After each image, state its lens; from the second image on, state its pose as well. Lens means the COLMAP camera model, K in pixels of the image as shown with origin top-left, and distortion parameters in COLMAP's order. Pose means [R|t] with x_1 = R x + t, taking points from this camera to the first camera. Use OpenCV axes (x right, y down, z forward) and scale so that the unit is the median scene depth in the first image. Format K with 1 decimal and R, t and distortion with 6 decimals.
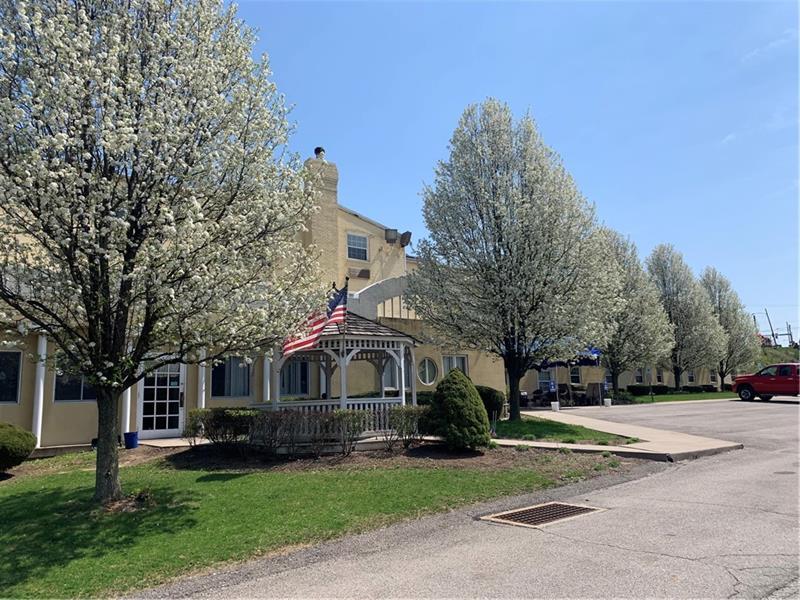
lens RADIAL K [[612.8, 0, 401.0], [0, 612.8, 301.1], [0, 0, 1]] dist [0.065039, -0.055368]
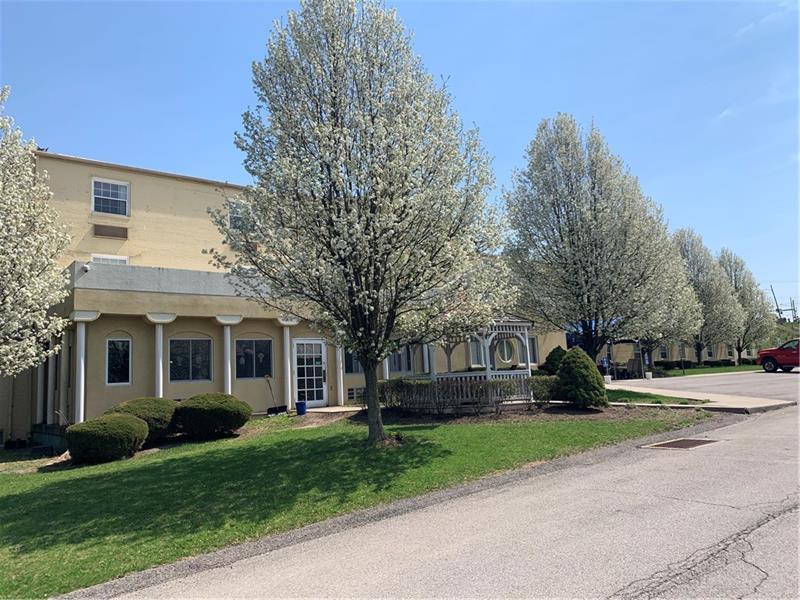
lens RADIAL K [[612.8, 0, 399.8], [0, 612.8, 298.2], [0, 0, 1]] dist [0.065039, -0.055368]
pose [[0.999803, -0.019828, -0.000246, -0.161592], [0.019828, 0.999528, 0.023486, -0.016105], [-0.000220, -0.023487, 0.999724, -0.165749]]
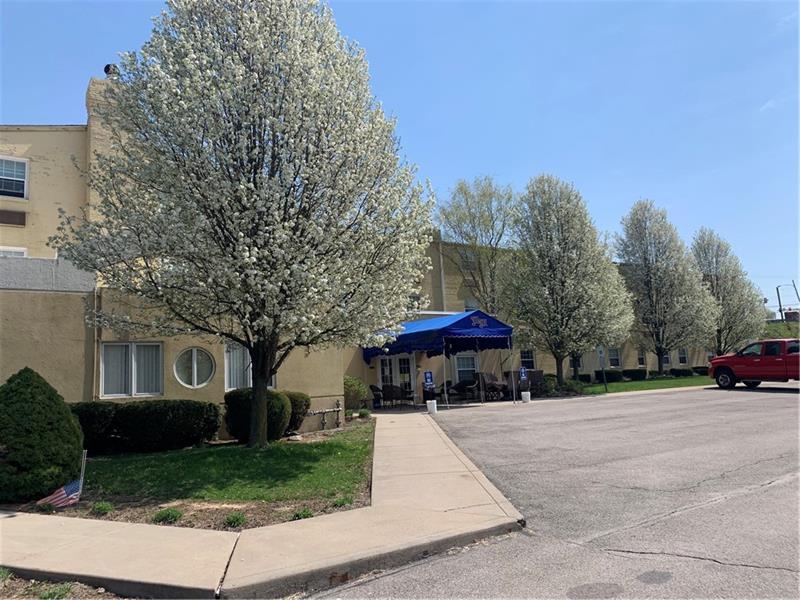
lens RADIAL K [[612.8, 0, 393.6], [0, 612.8, 304.4], [0, 0, 1]] dist [0.065039, -0.055368]
pose [[0.997850, -0.027417, -0.059534, 0.312623], [0.029239, 0.999124, 0.029949, 0.030882], [0.058661, -0.031626, 0.997777, 0.326838]]
